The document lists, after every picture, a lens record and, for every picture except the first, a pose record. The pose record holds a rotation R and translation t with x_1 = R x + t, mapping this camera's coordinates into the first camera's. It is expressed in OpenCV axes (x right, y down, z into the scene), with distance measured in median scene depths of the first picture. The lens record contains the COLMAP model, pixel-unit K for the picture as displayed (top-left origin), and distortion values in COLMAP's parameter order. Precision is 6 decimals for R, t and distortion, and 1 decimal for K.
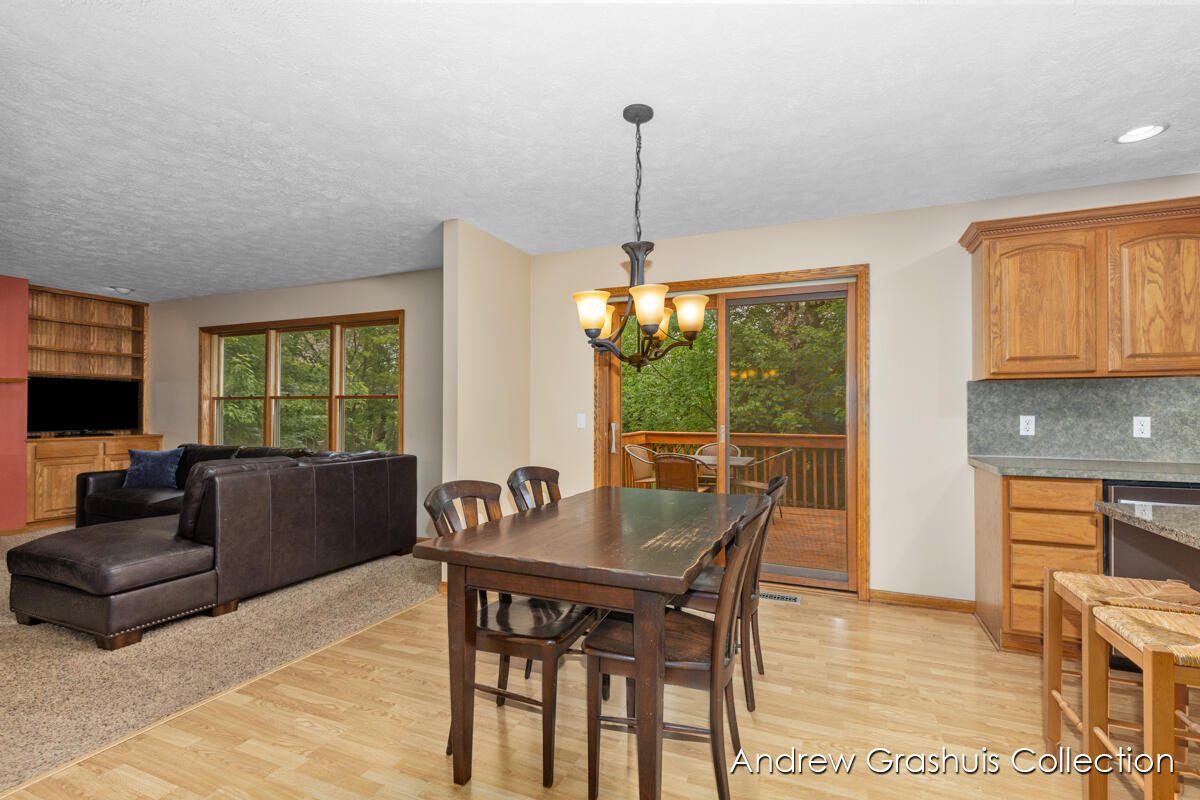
lens RADIAL K [[541.4, 0, 606.4], [0, 541.4, 405.5], [0, 0, 1]] dist [0.003335, 0.000779]
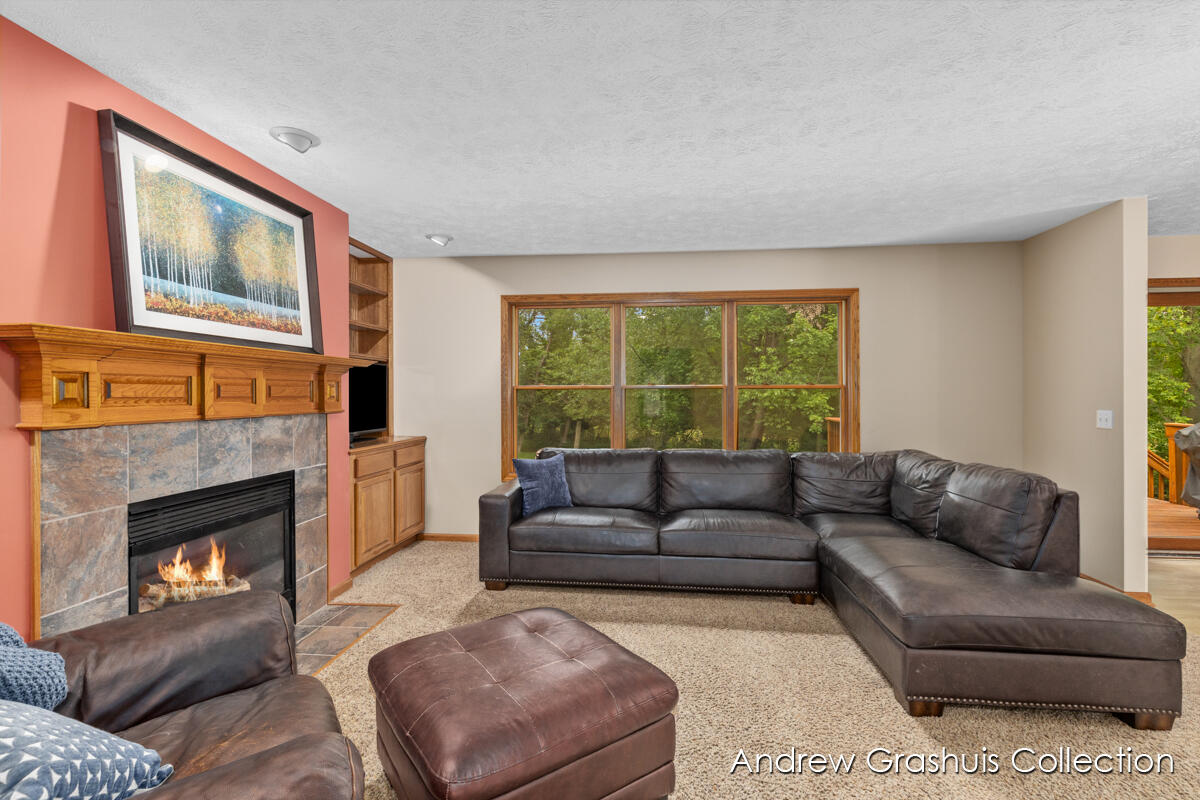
lens RADIAL K [[541.1, 0, 600.5], [0, 541.1, 386.1], [0, 0, 1]] dist [0.003337, -0.000098]
pose [[0.956063, 0.000448, 0.293162, -1.558688], [0.000711, 0.999992, -0.003846, -0.023509], [-0.293162, 0.003886, 0.956055, 0.432563]]
